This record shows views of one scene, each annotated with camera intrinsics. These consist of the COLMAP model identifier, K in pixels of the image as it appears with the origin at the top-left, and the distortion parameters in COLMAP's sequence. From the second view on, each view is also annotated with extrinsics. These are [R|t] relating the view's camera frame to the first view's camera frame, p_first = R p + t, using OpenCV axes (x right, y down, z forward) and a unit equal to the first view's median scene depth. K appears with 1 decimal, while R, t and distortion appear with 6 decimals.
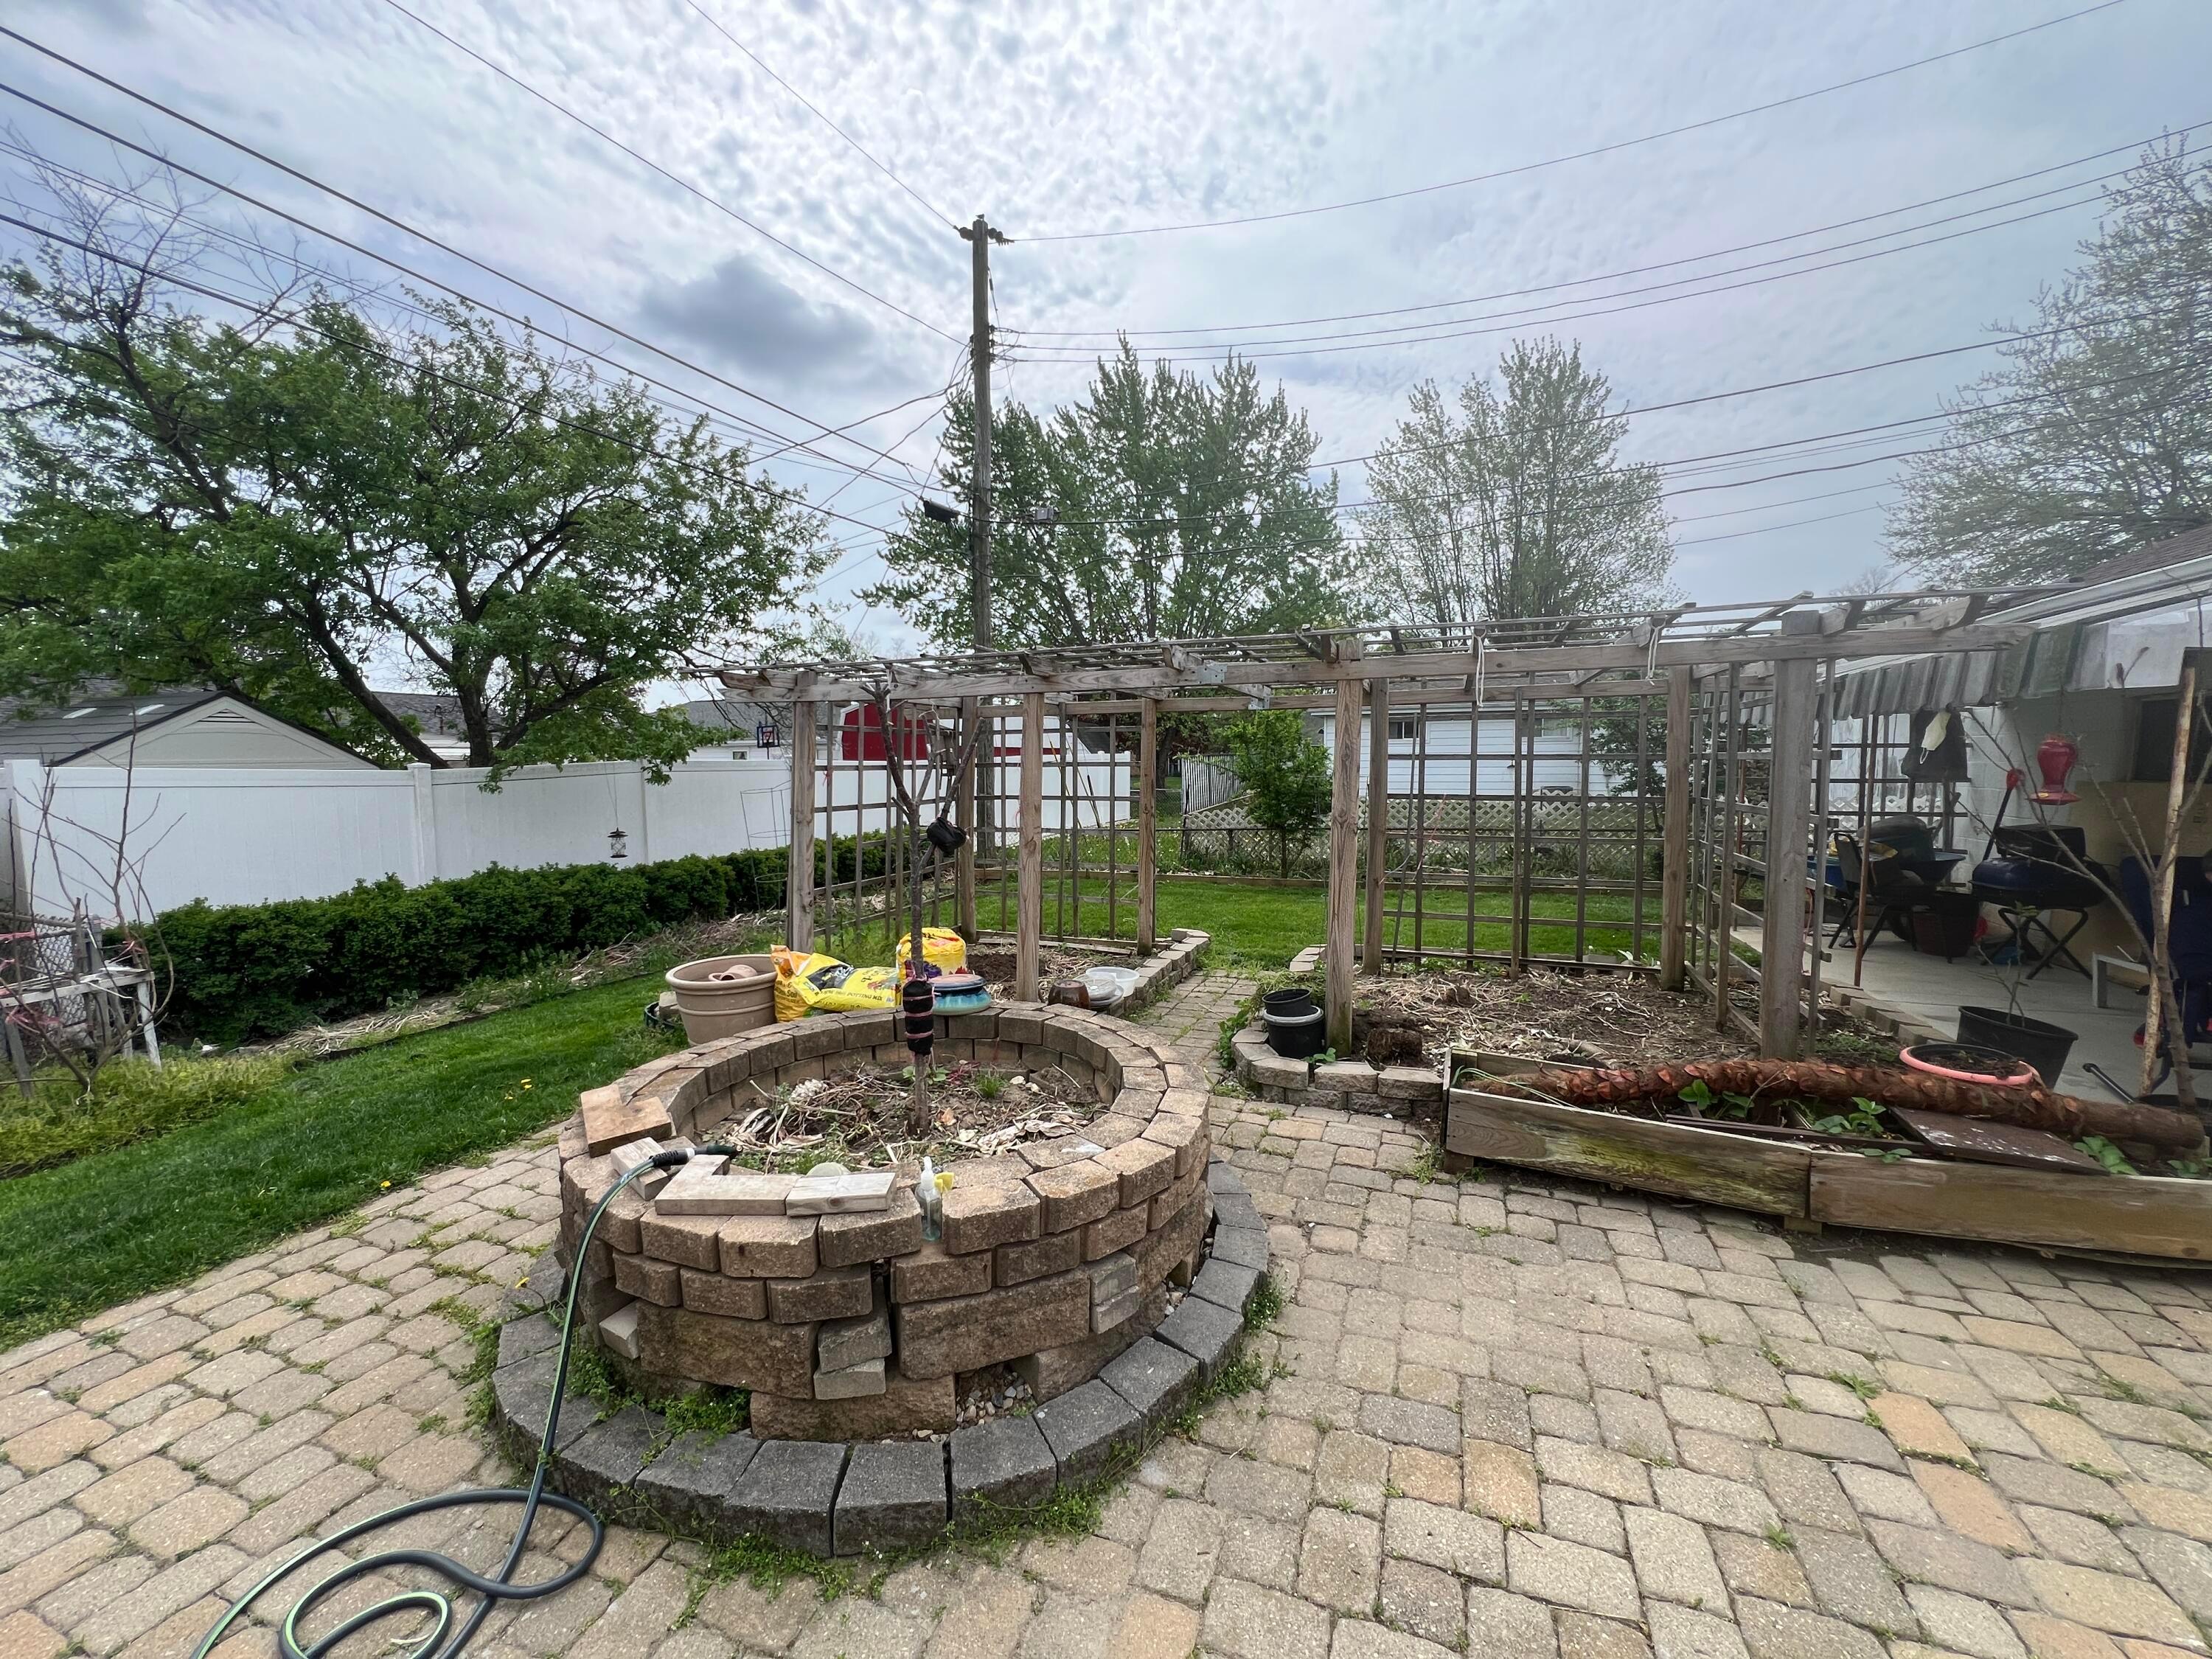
lens RADIAL K [[888.5, 0, 1104.0], [0, 888.5, 824.6], [0, 0, 1]] dist [0.000582, 0.000794]
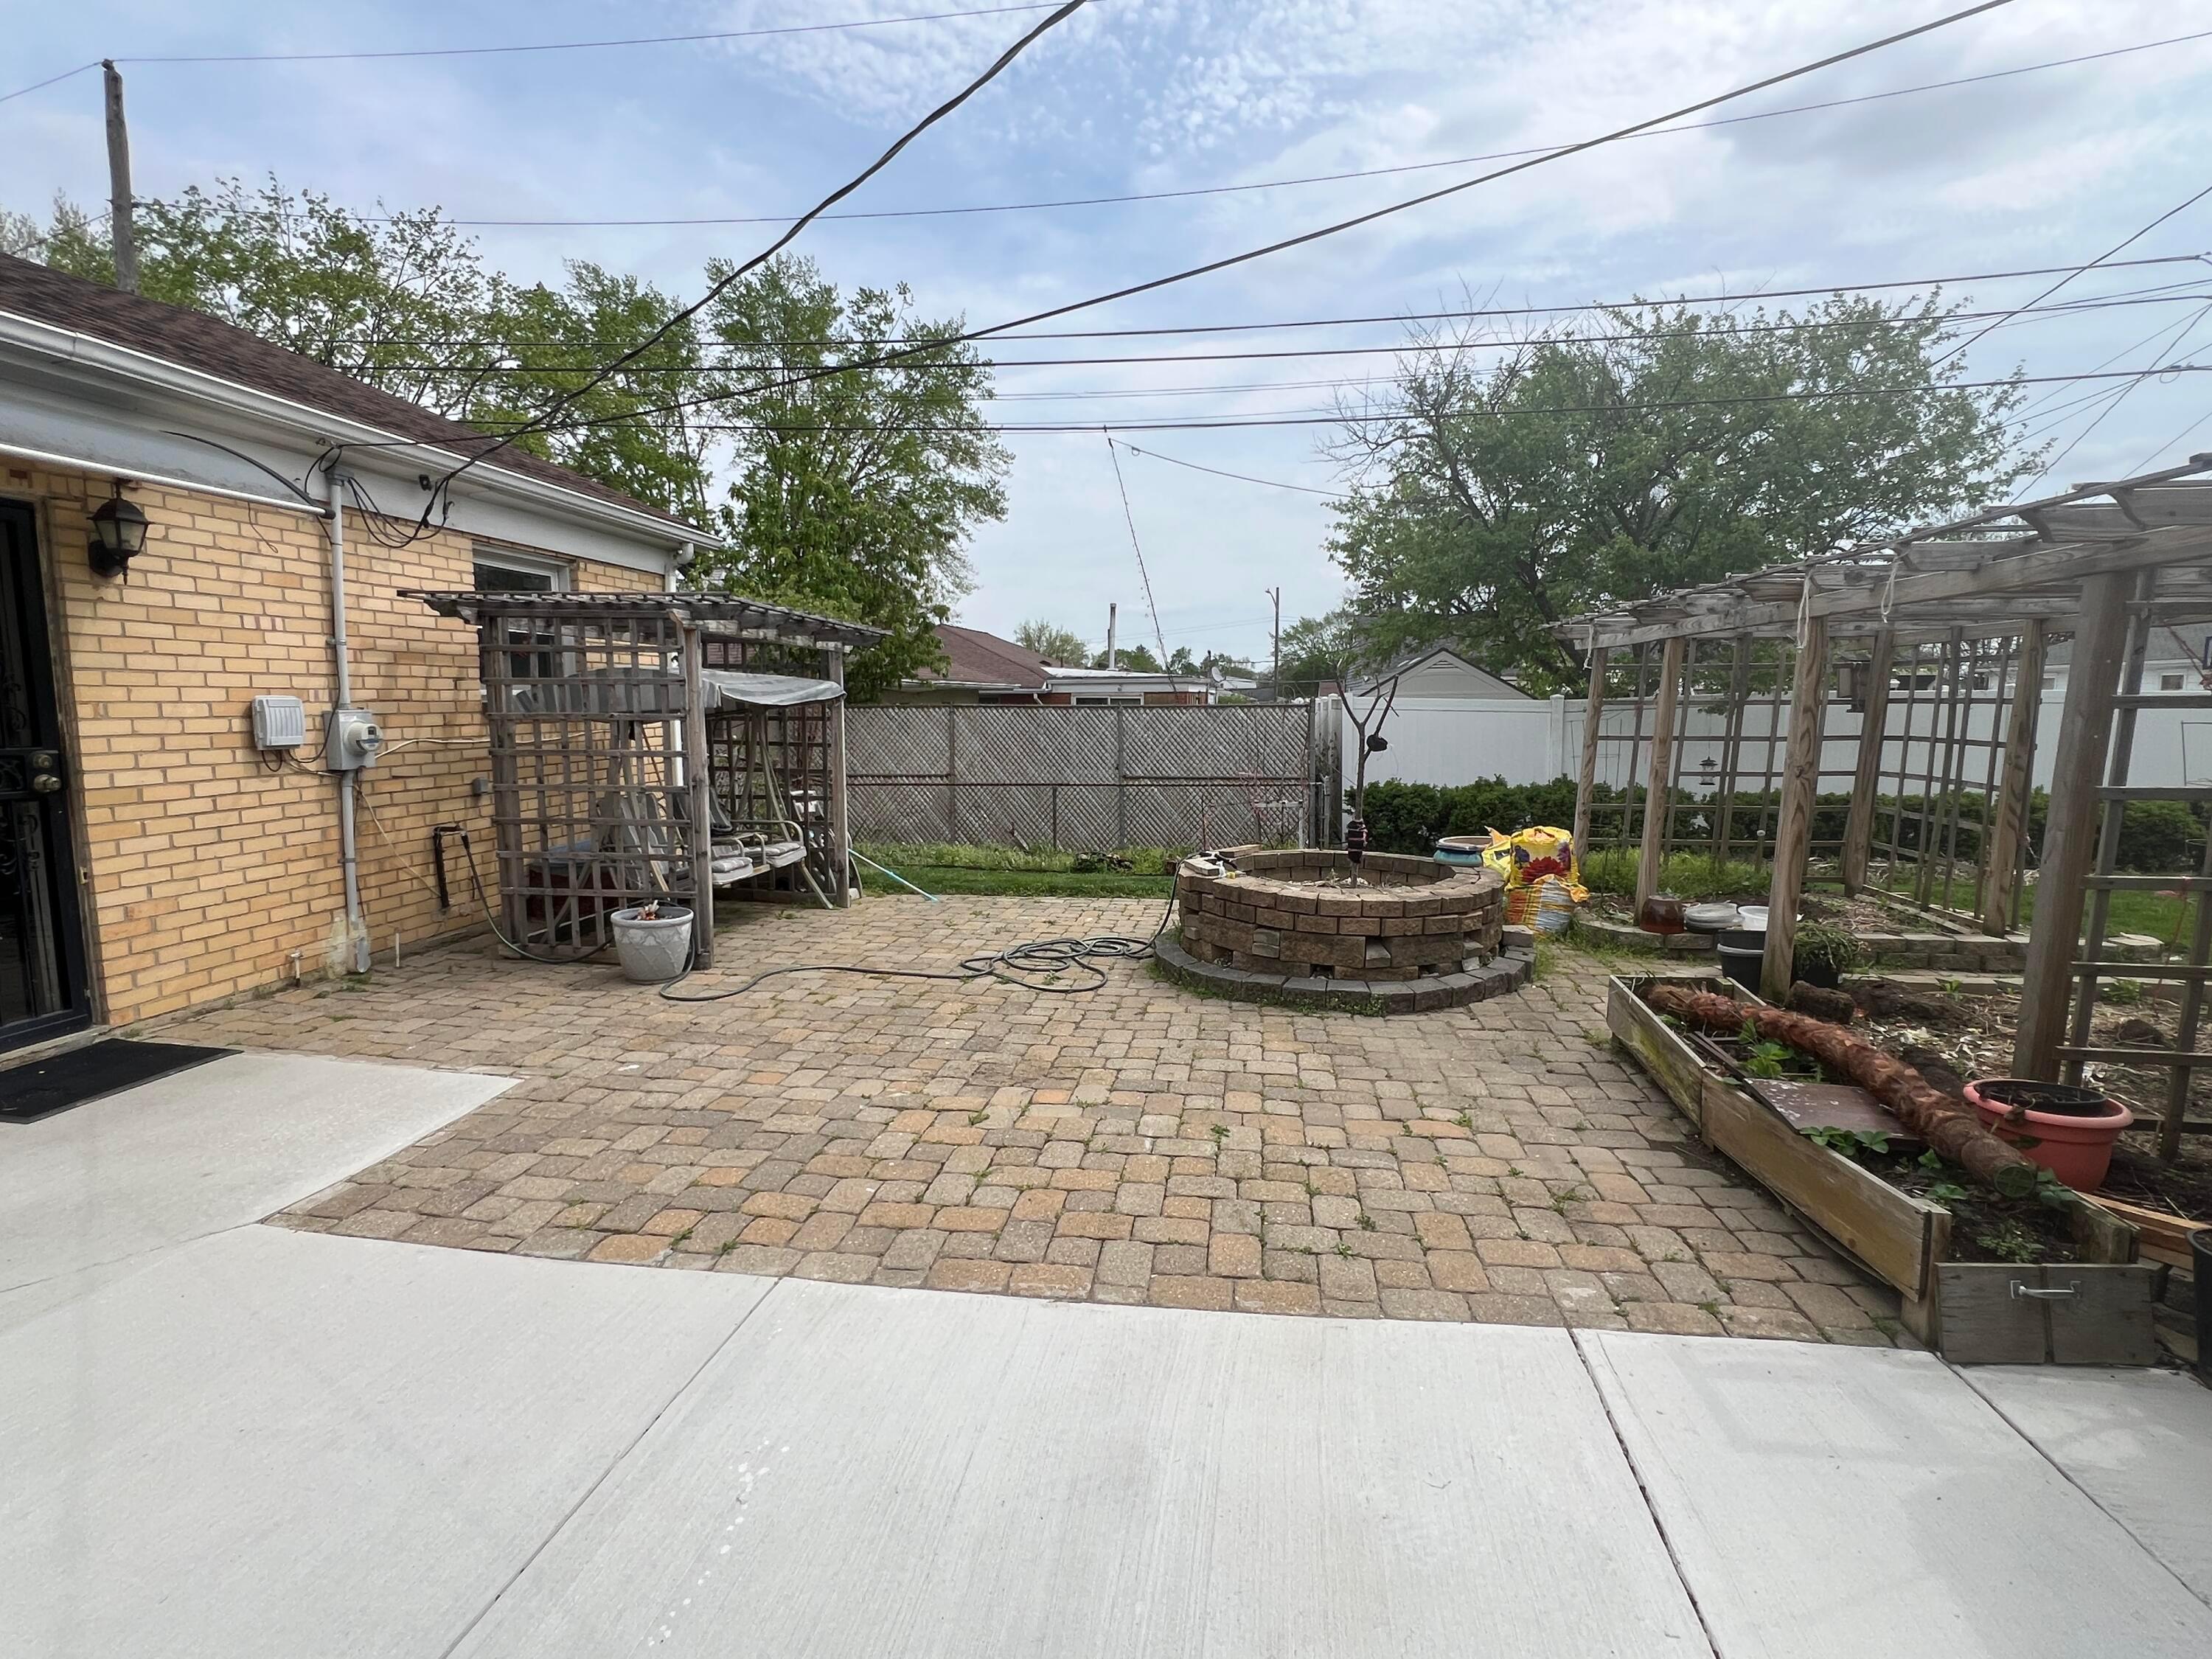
lens RADIAL K [[1077.9, 0, 1102.0], [0, 1077.9, 824.2], [0, 0, 1]] dist [-0.004071, 0.000917]
pose [[0.247013, 0.125948, -0.960792, 1.996999], [-0.072621, 0.991135, 0.111255, -0.031387], [0.966287, 0.042292, 0.253970, -0.075857]]
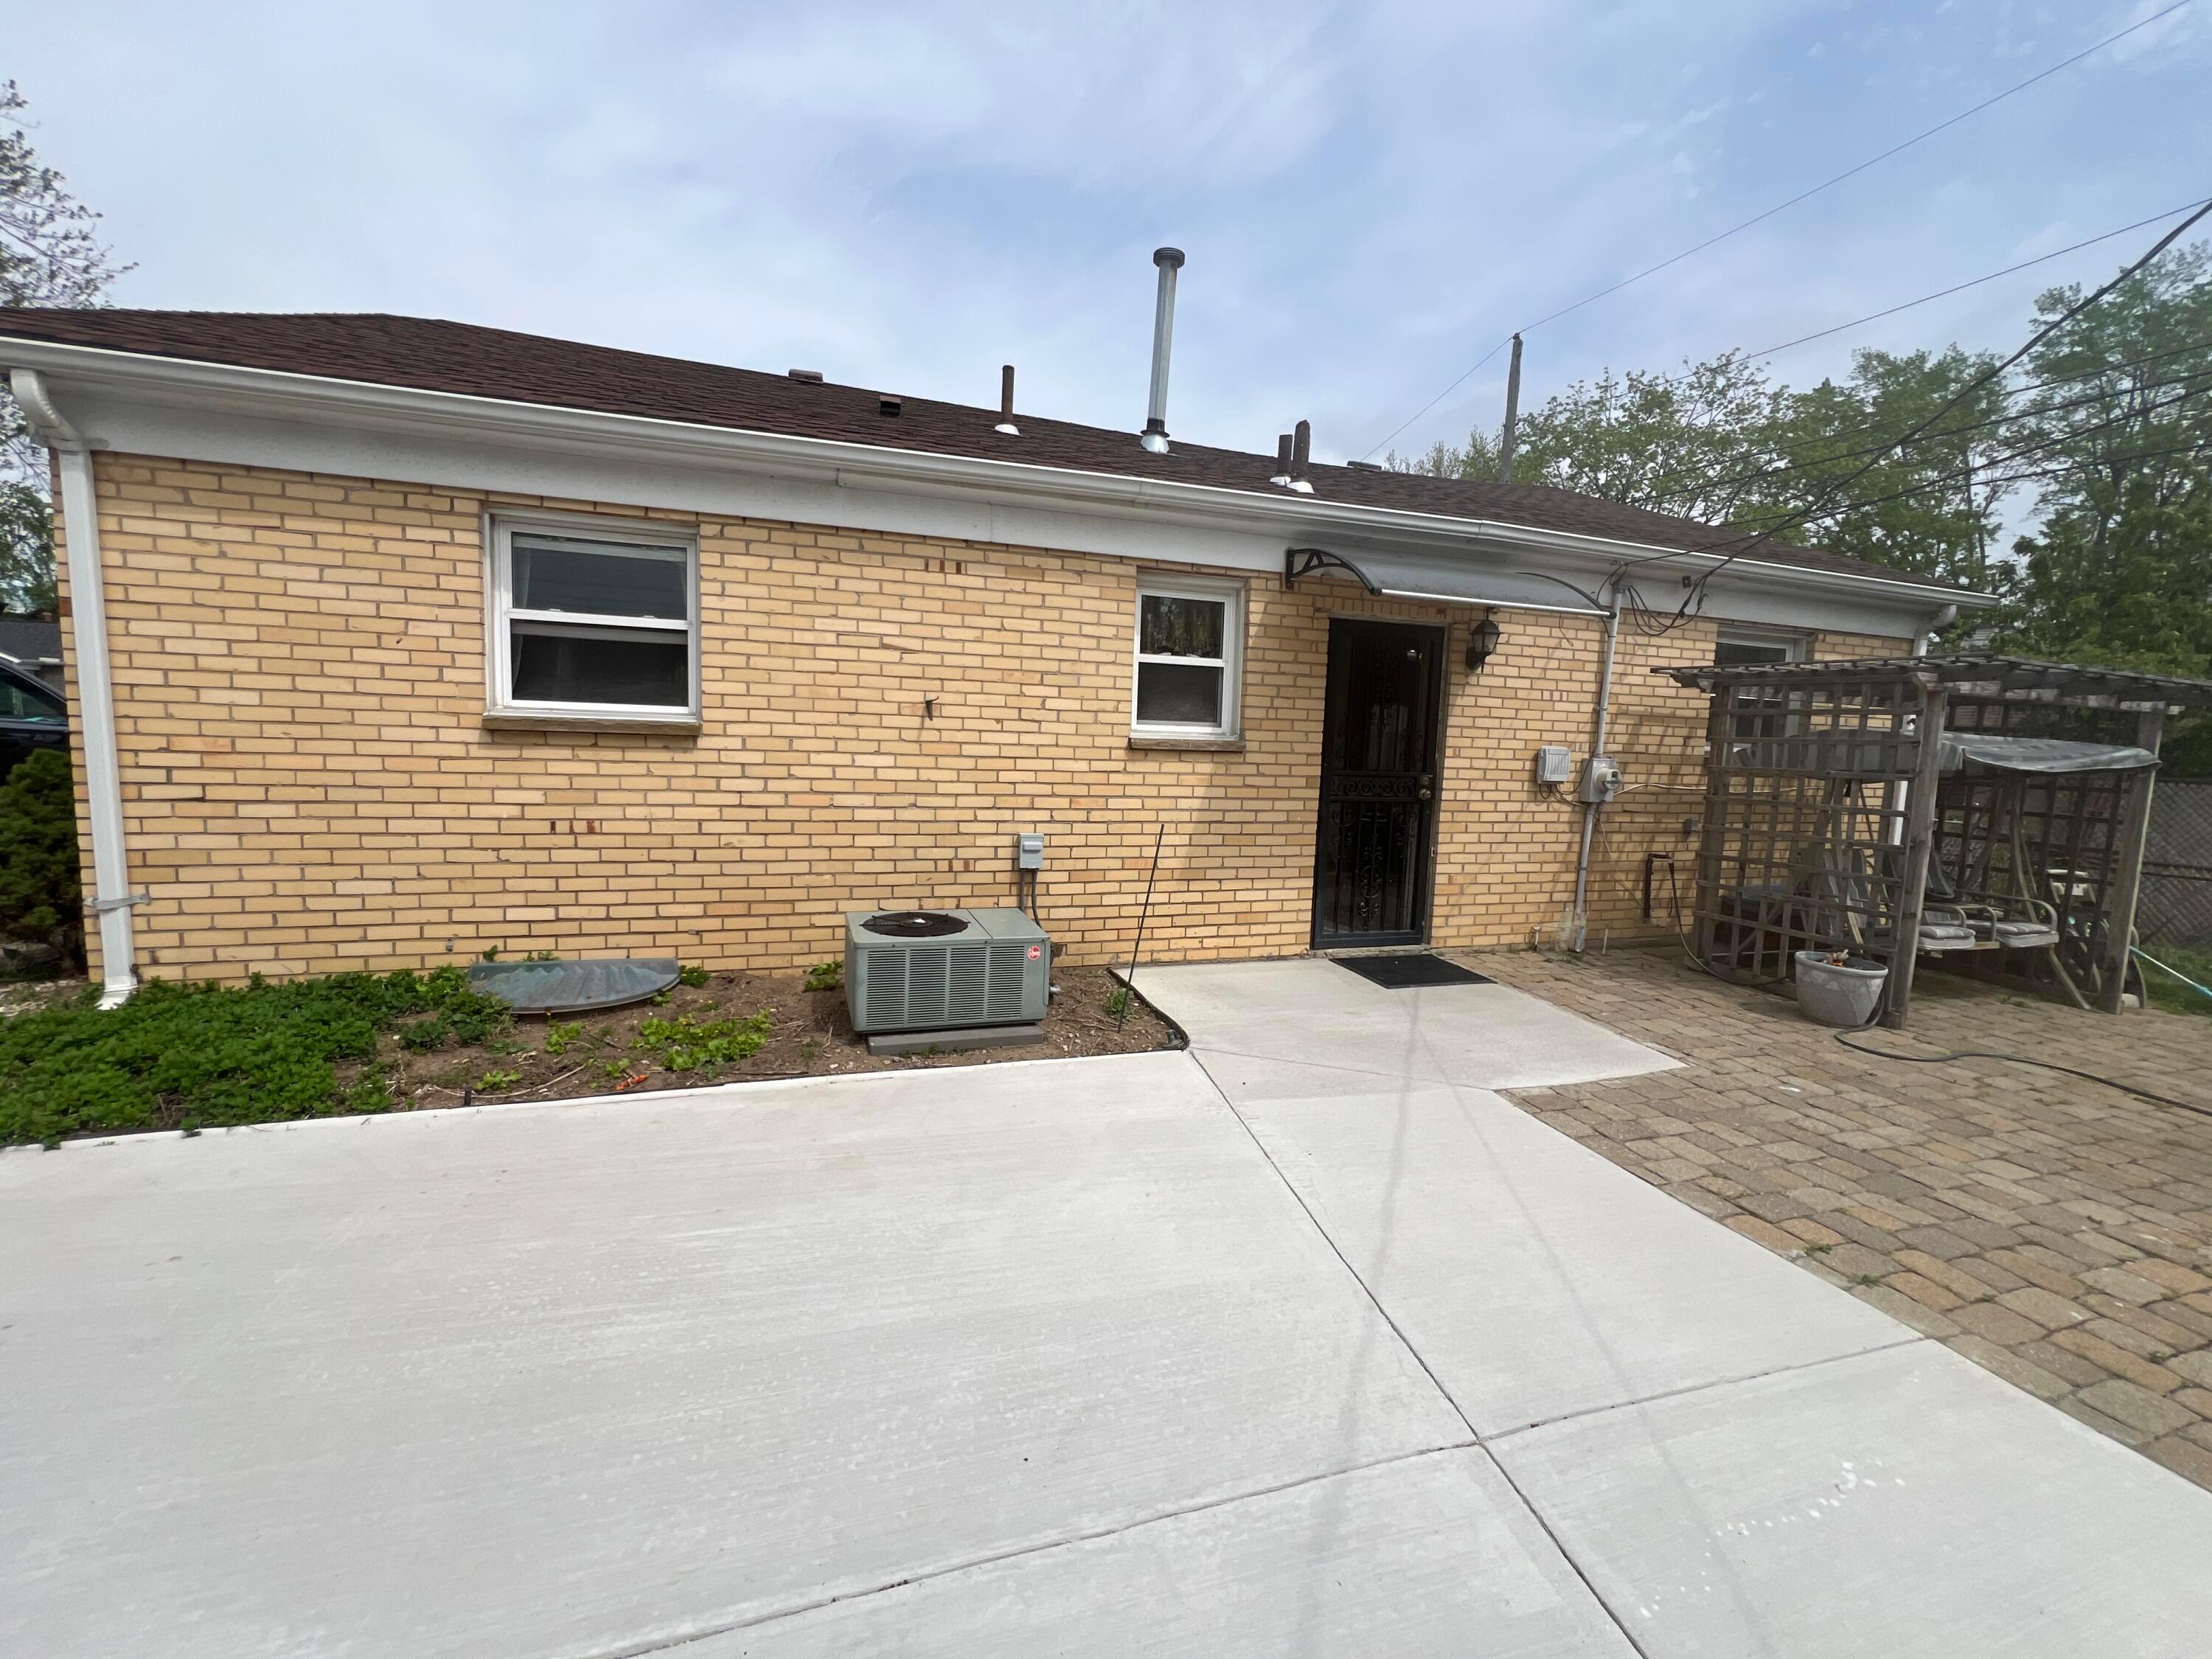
lens RADIAL K [[888.5, 0, 1104.0], [0, 888.5, 824.6], [0, 0, 1]] dist [0.000582, 0.000794]
pose [[-0.758059, 0.051635, -0.650139, 2.120227], [-0.070869, 0.984437, 0.160818, -0.024027], [0.648325, 0.167984, -0.742601, -0.050933]]
